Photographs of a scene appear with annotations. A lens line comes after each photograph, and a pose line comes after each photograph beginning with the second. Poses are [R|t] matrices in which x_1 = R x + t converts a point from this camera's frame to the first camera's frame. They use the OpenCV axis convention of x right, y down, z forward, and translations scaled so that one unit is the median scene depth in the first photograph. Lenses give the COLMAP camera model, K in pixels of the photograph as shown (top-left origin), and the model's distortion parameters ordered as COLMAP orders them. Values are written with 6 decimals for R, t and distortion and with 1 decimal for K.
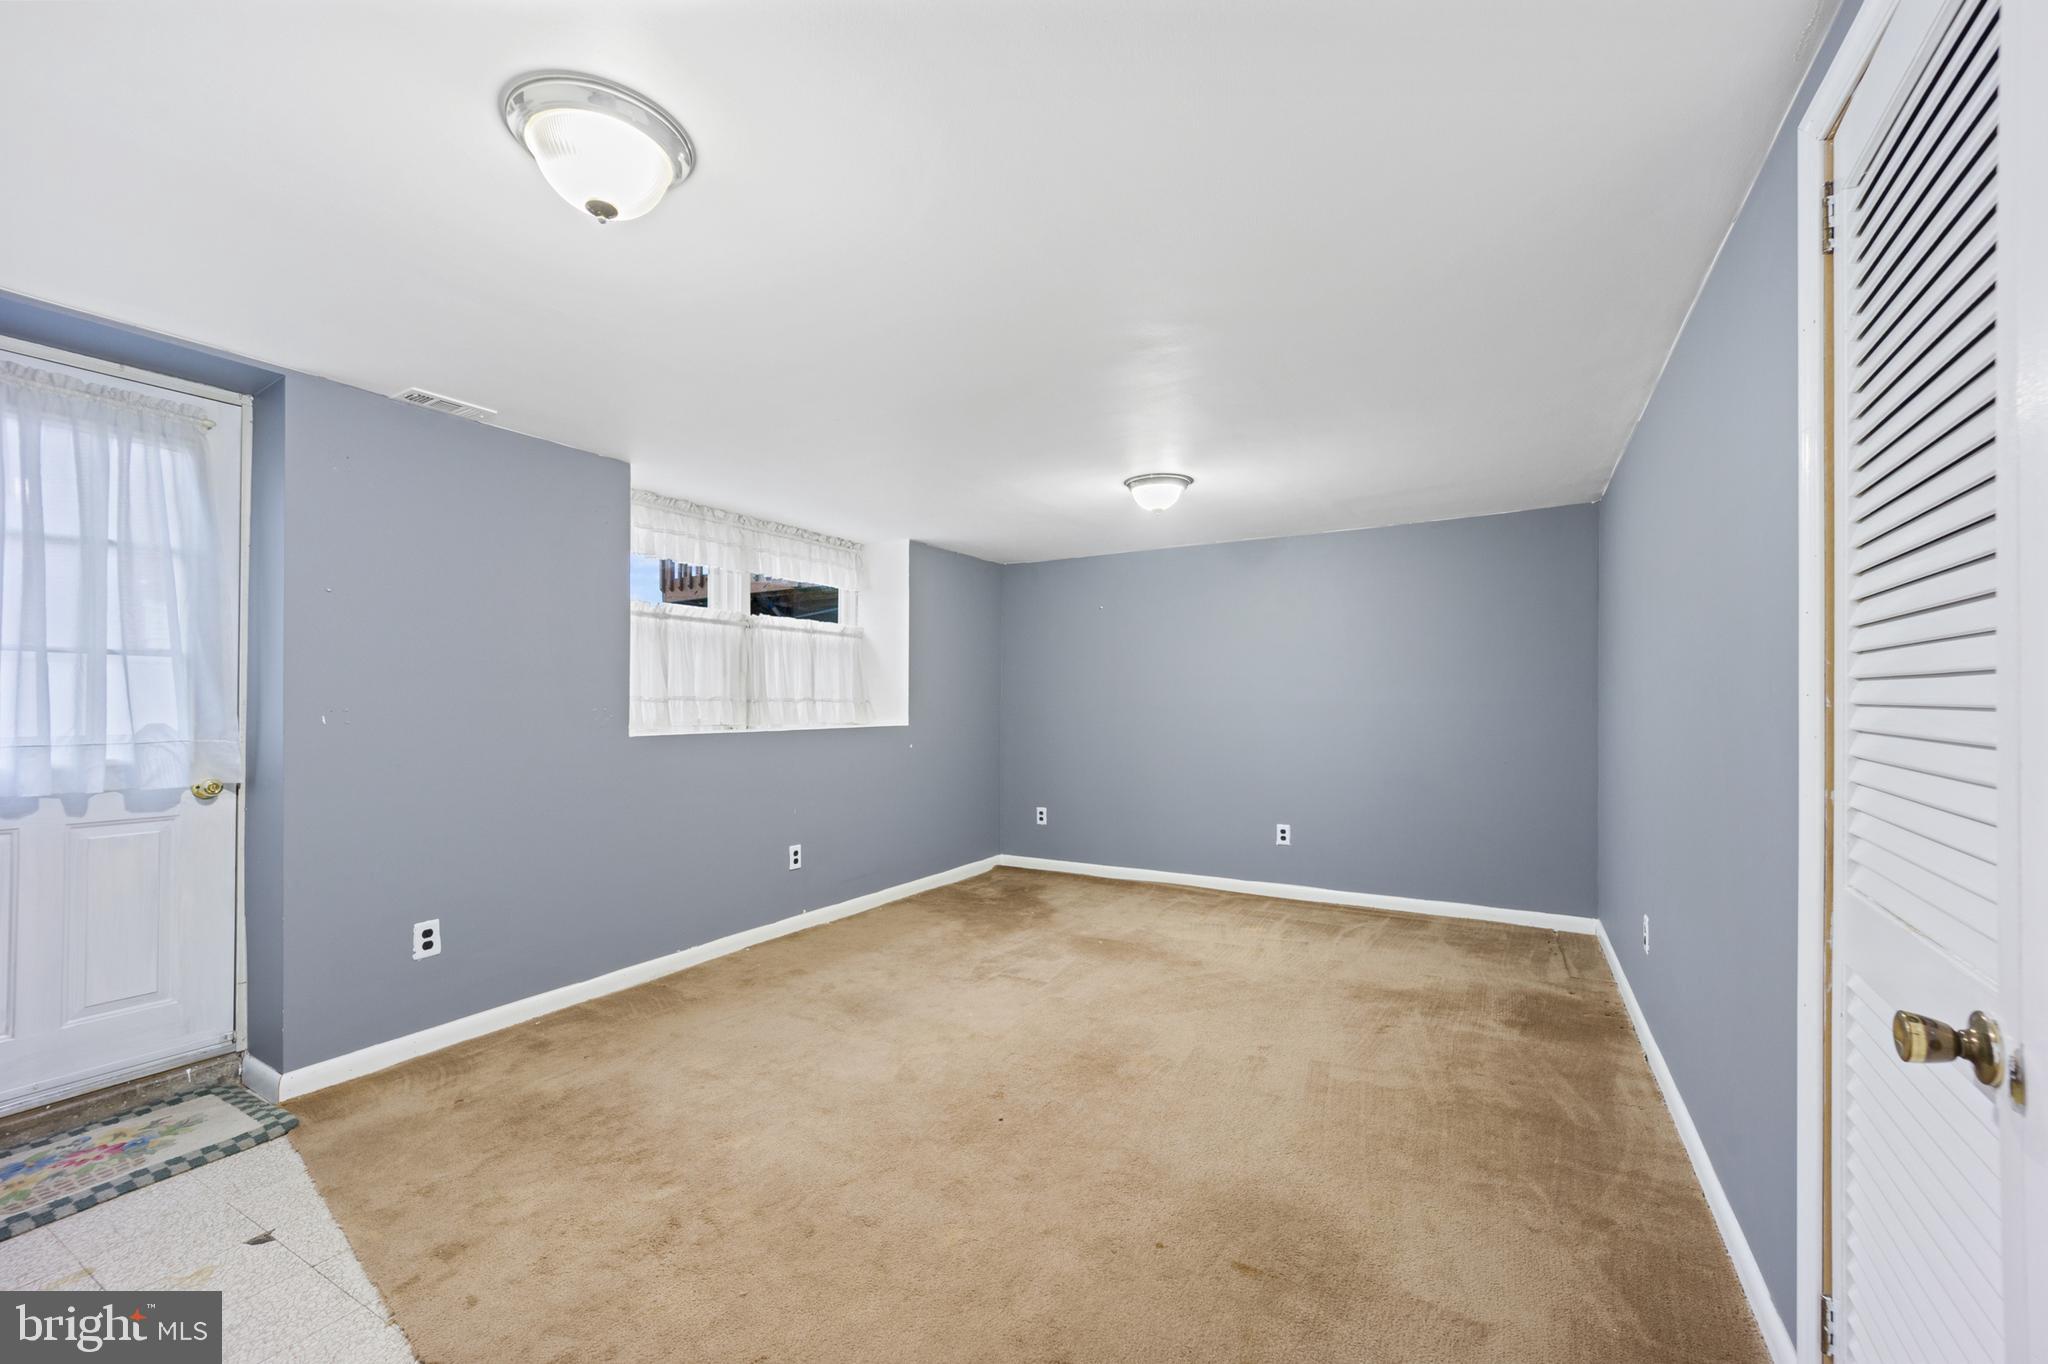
lens RADIAL K [[829.7, 0, 1039.9], [0, 829.7, 696.6], [0, 0, 1]] dist [-0.007743, -0.004770]
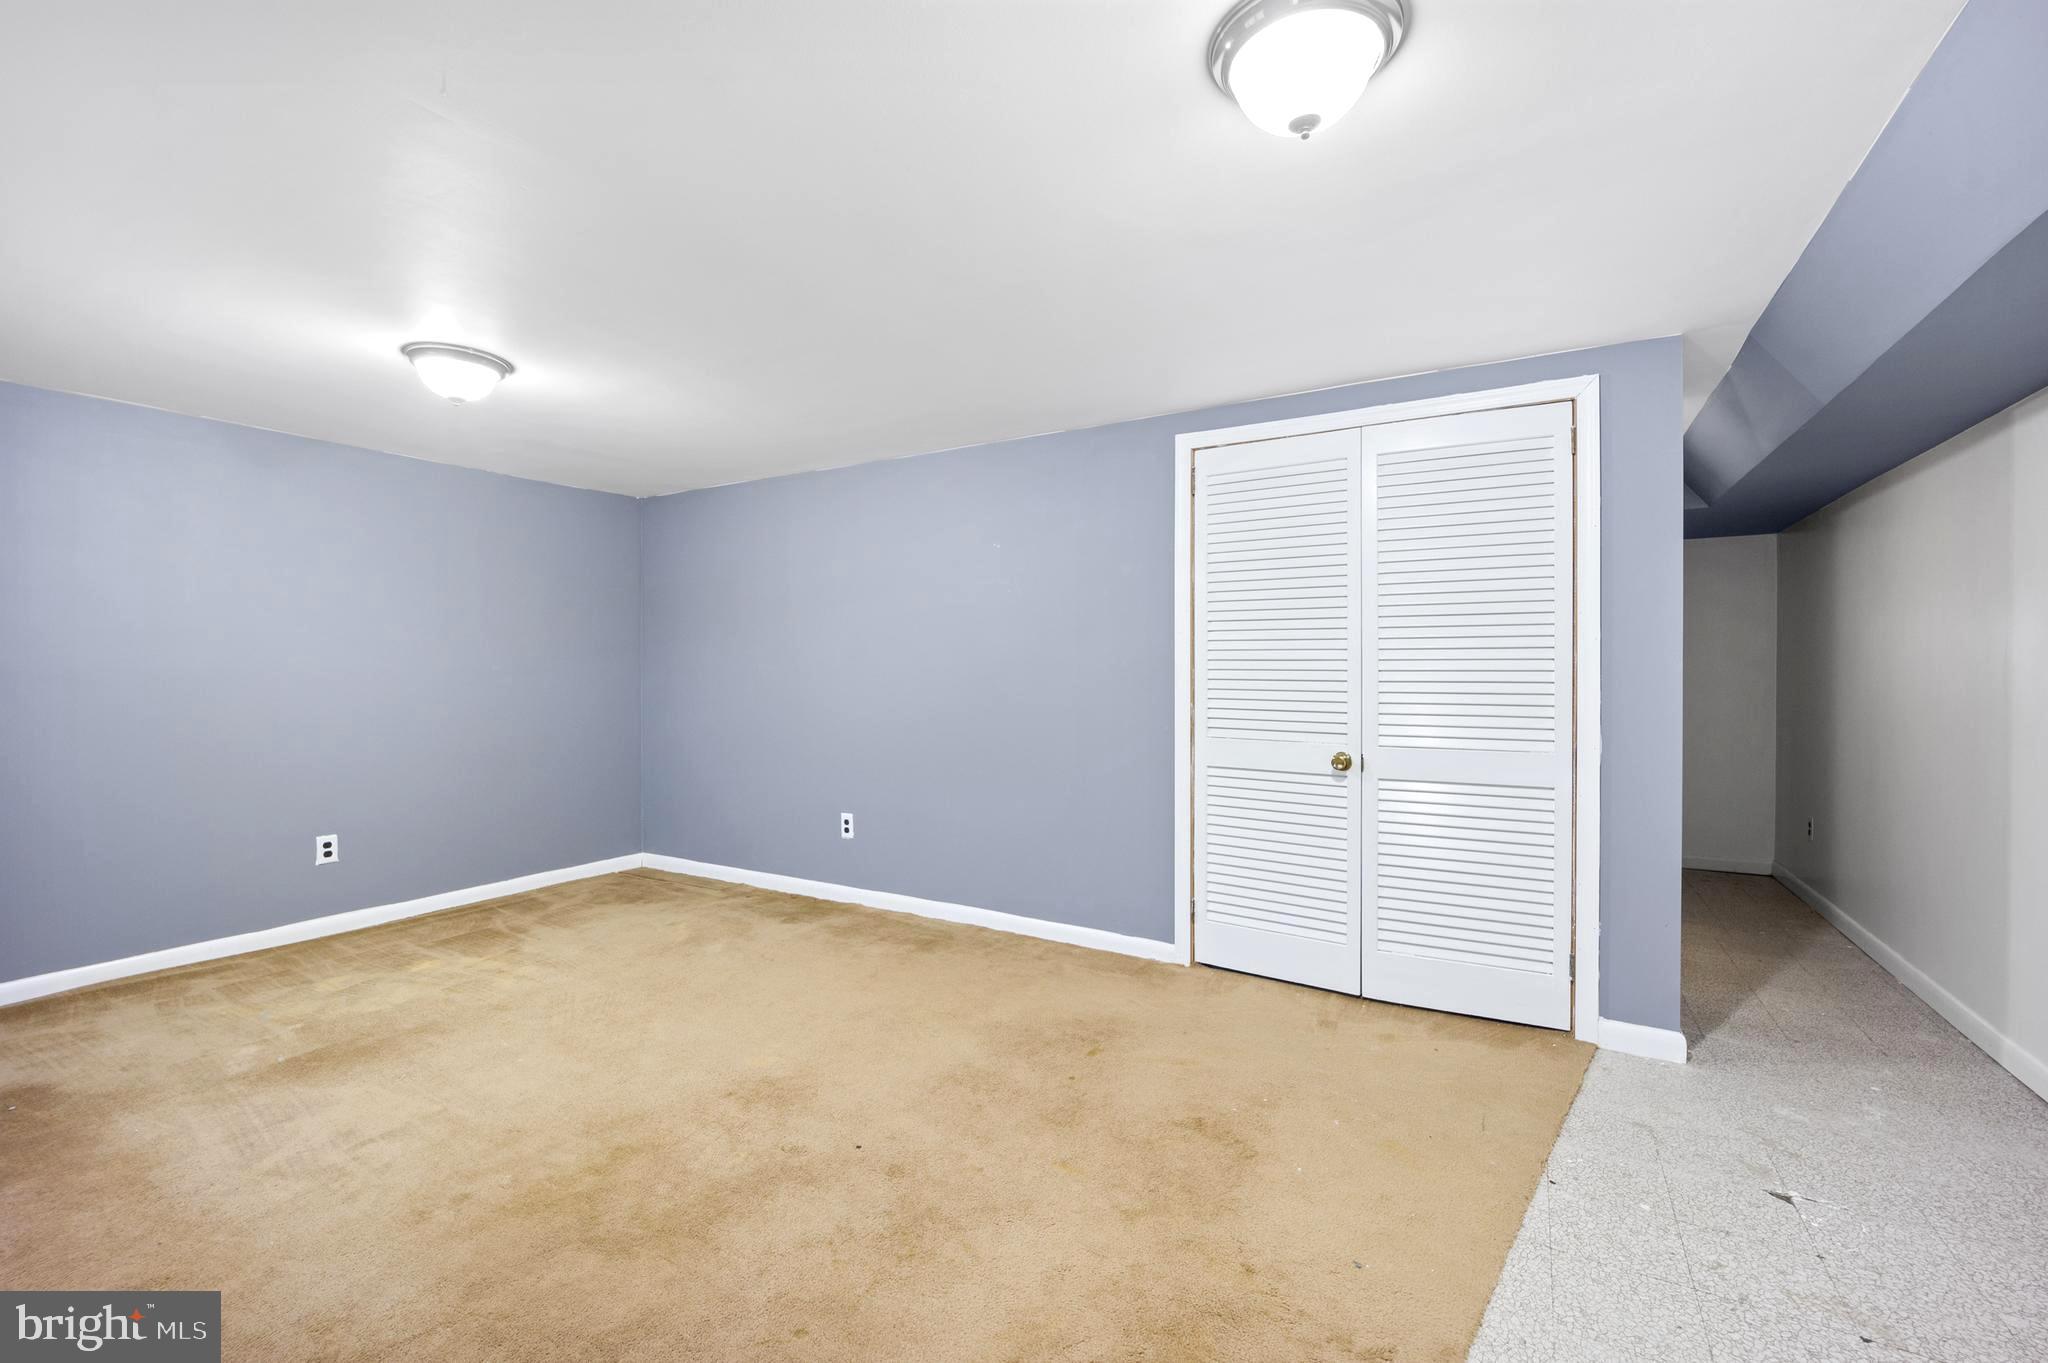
lens RADIAL K [[829.7, 0, 1030.0], [0, 829.7, 677.7], [0, 0, 1]] dist [-0.007743, -0.004770]
pose [[0.010456, -0.007520, 0.999917, -0.515835], [-0.008559, 0.999934, 0.007610, 0.007940], [-0.999909, -0.008638, 0.010391, 0.467415]]
